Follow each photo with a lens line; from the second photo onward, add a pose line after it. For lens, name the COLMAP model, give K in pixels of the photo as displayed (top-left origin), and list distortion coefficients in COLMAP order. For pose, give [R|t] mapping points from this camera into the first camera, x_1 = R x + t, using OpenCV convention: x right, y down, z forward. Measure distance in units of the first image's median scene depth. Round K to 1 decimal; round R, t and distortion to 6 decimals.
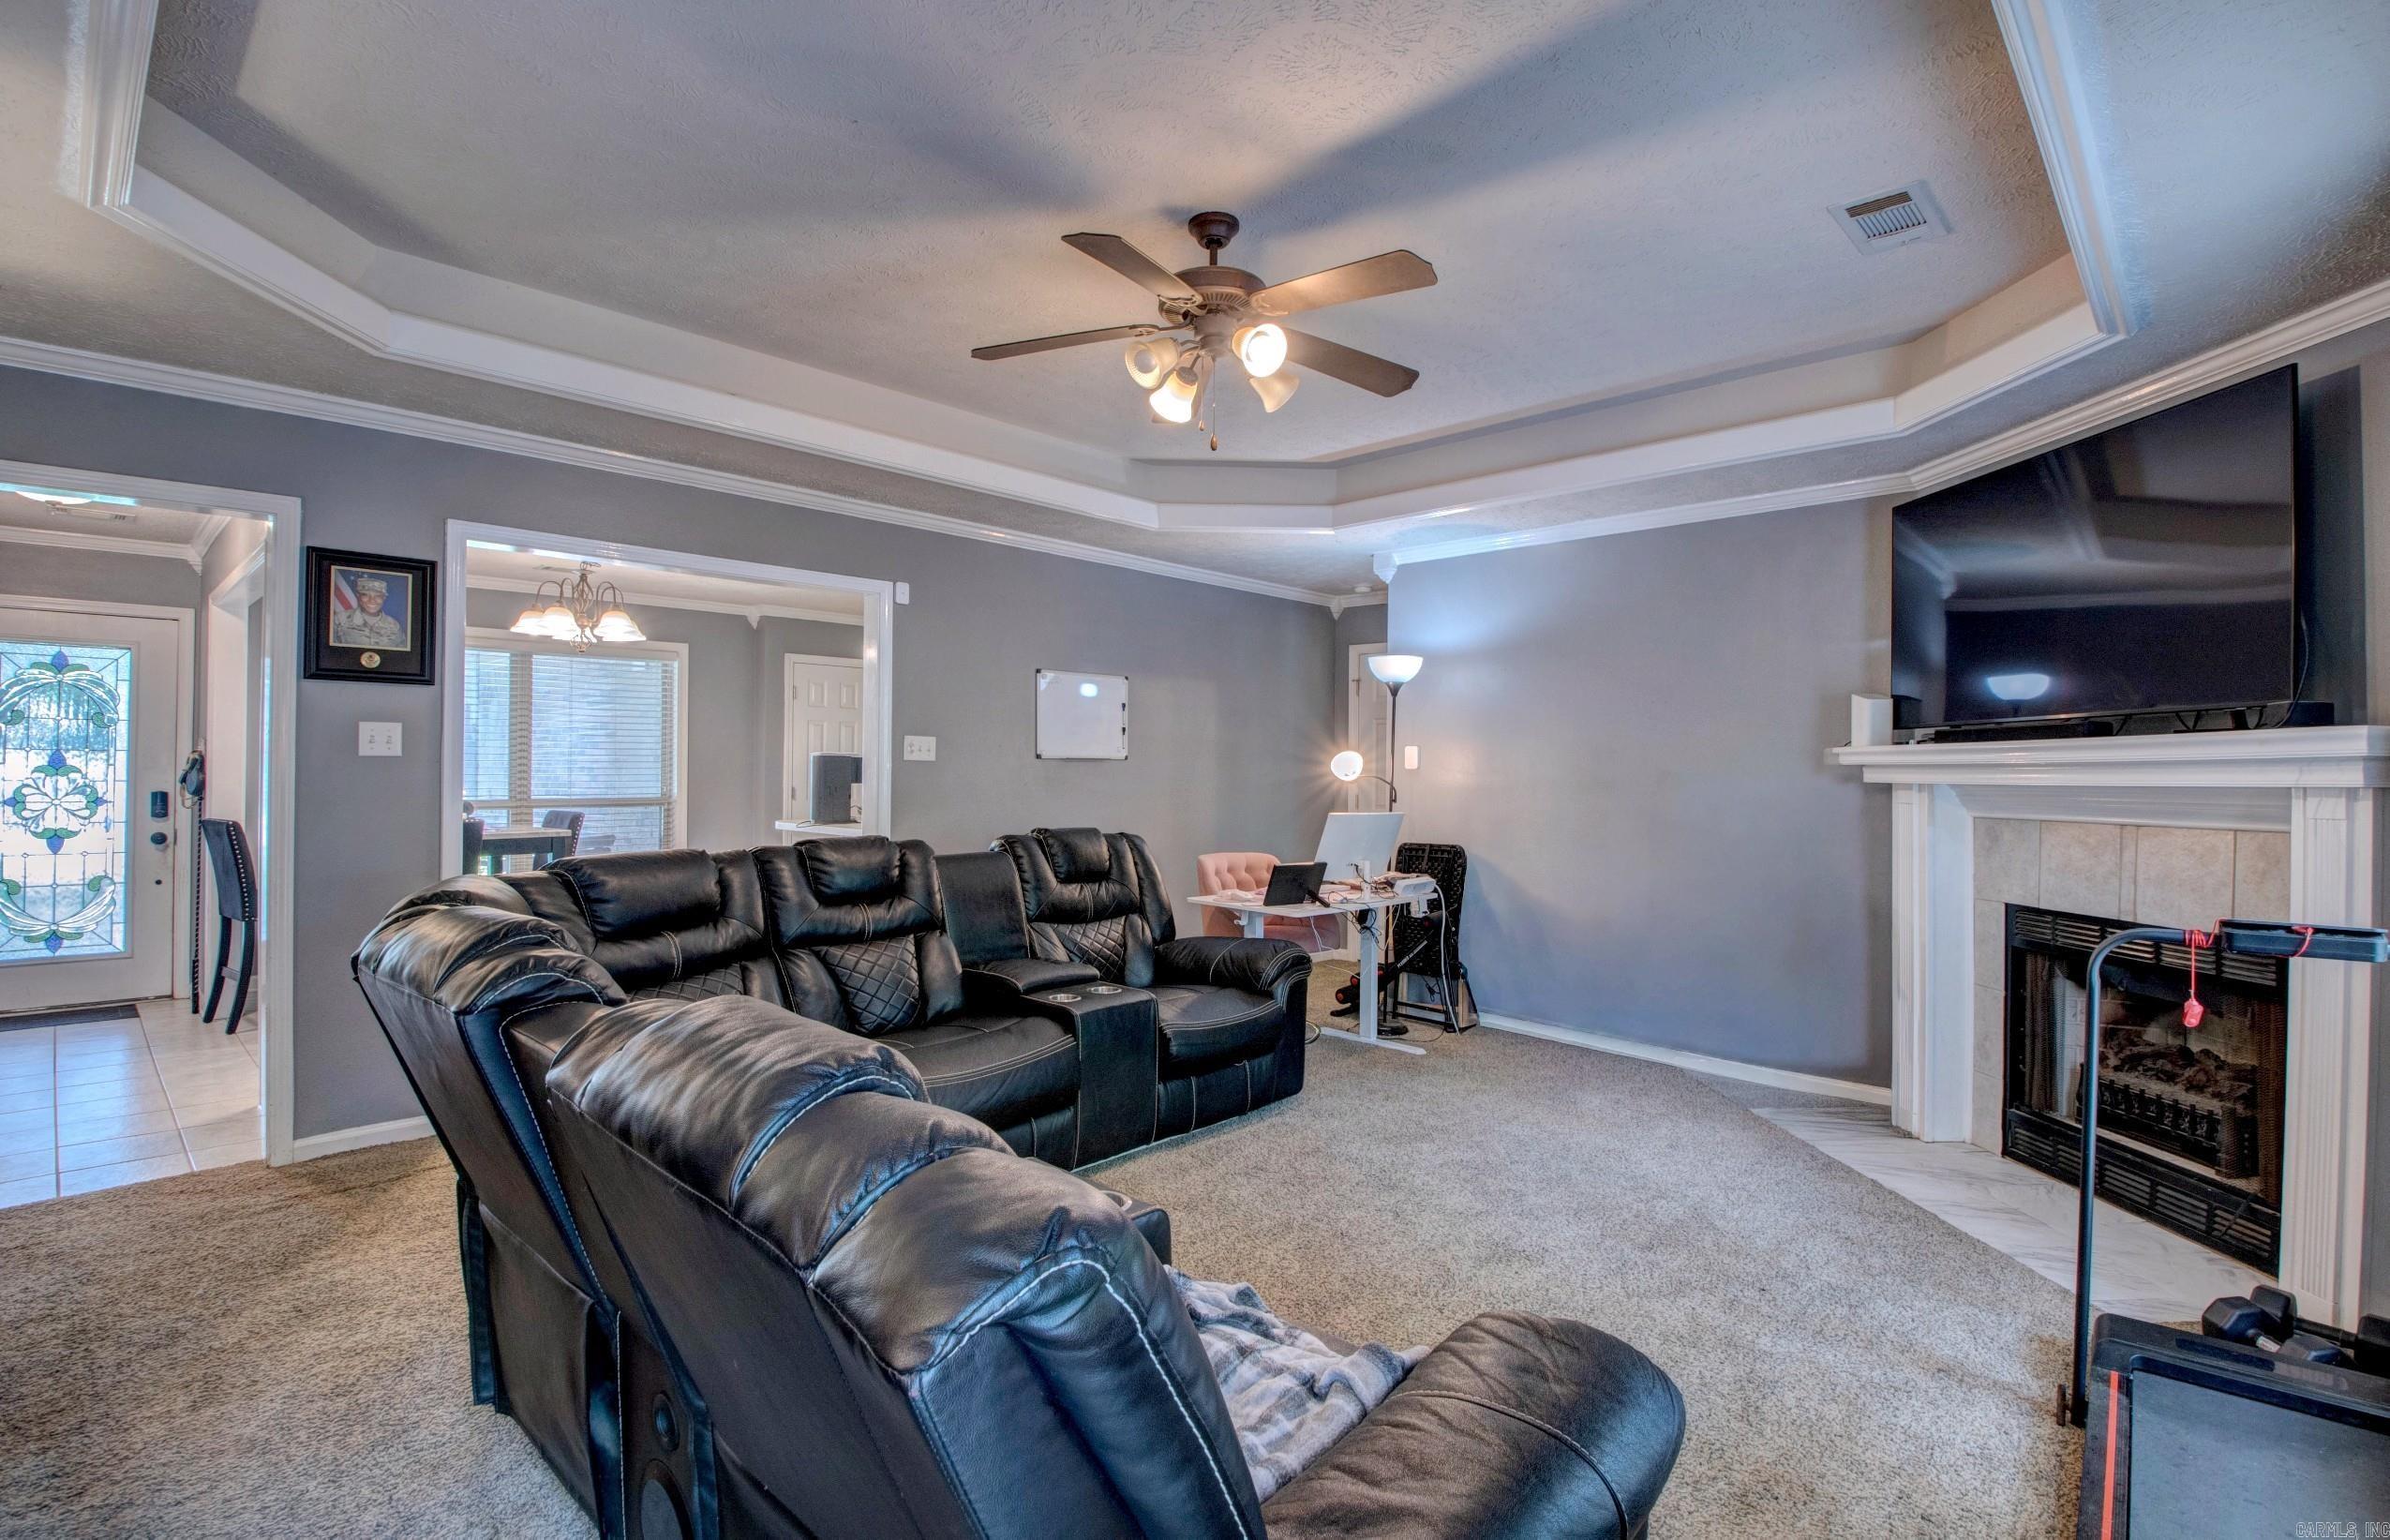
lens RADIAL K [[1121.4, 0, 1202.9], [0, 1121.4, 772.9], [0, 0, 1]] dist [-0.006911, -0.012504]
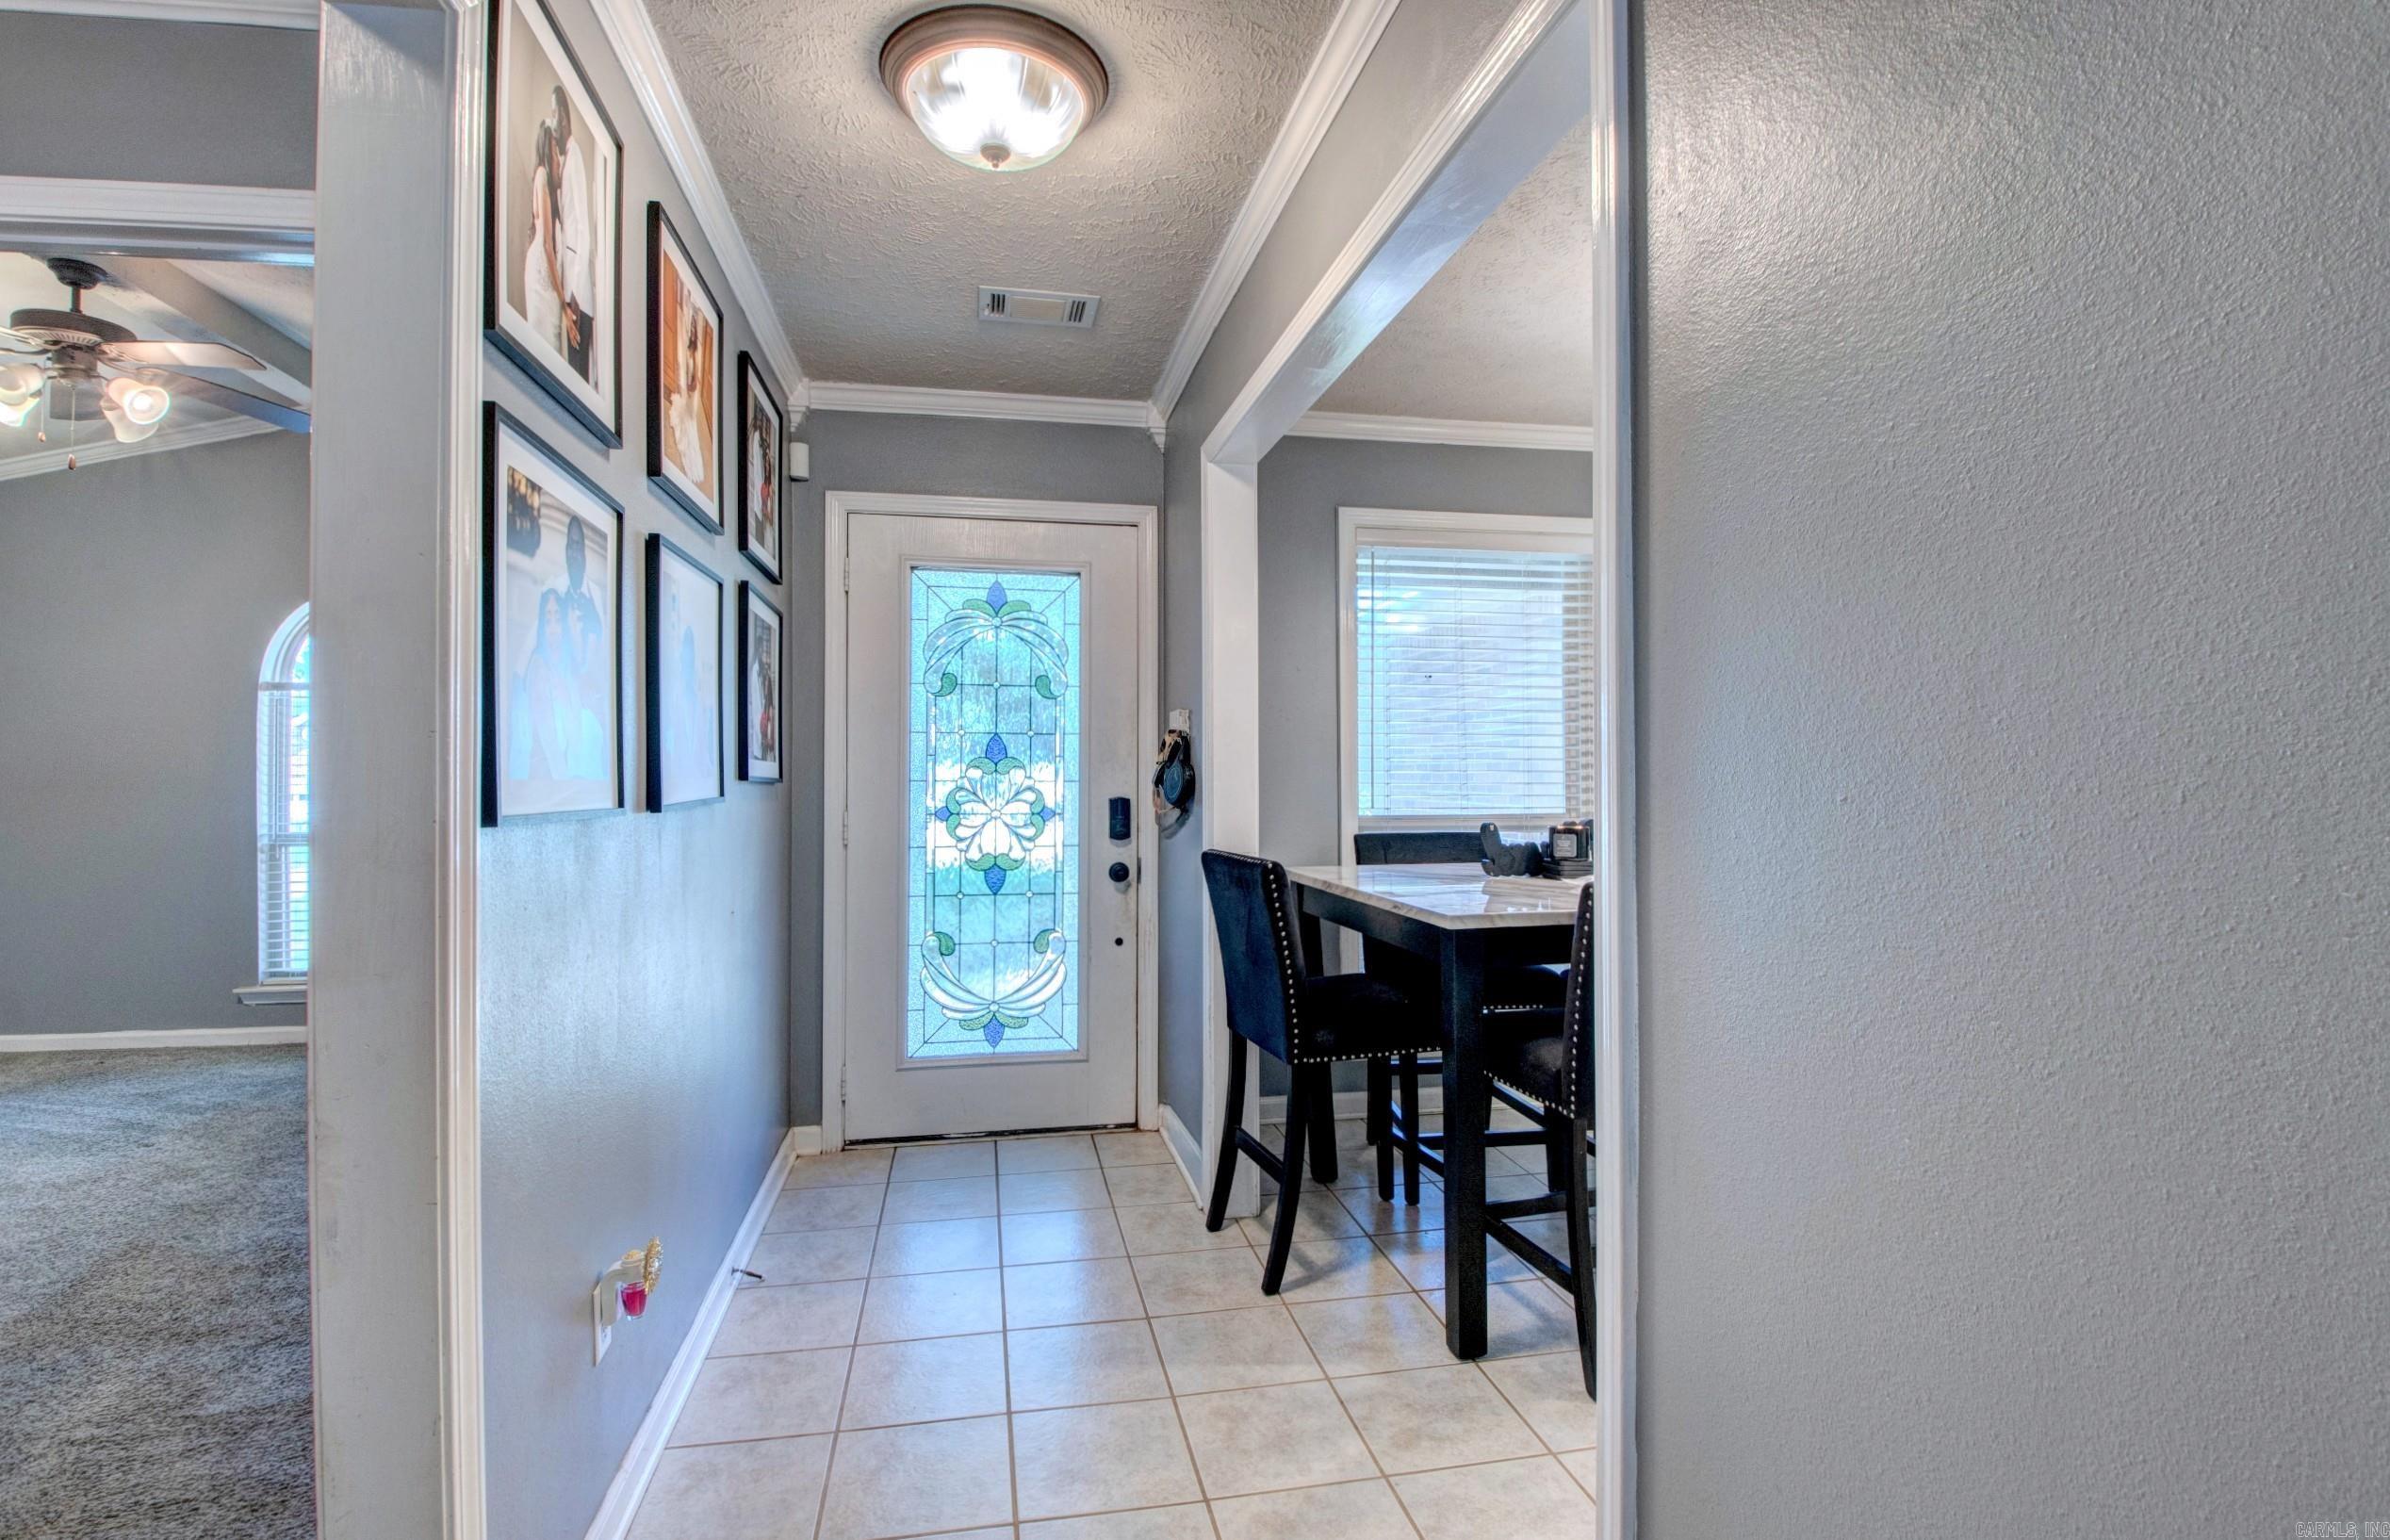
lens RADIAL K [[1121.4, 0, 1187.1], [0, 1121.4, 762.9], [0, 0, 1]] dist [-0.006911, -0.012504]
pose [[0.812169, -0.018391, -0.583132, -0.553730], [0.012969, 0.999825, -0.013469, 0.006073], [0.583278, 0.003376, 0.812265, 0.514914]]
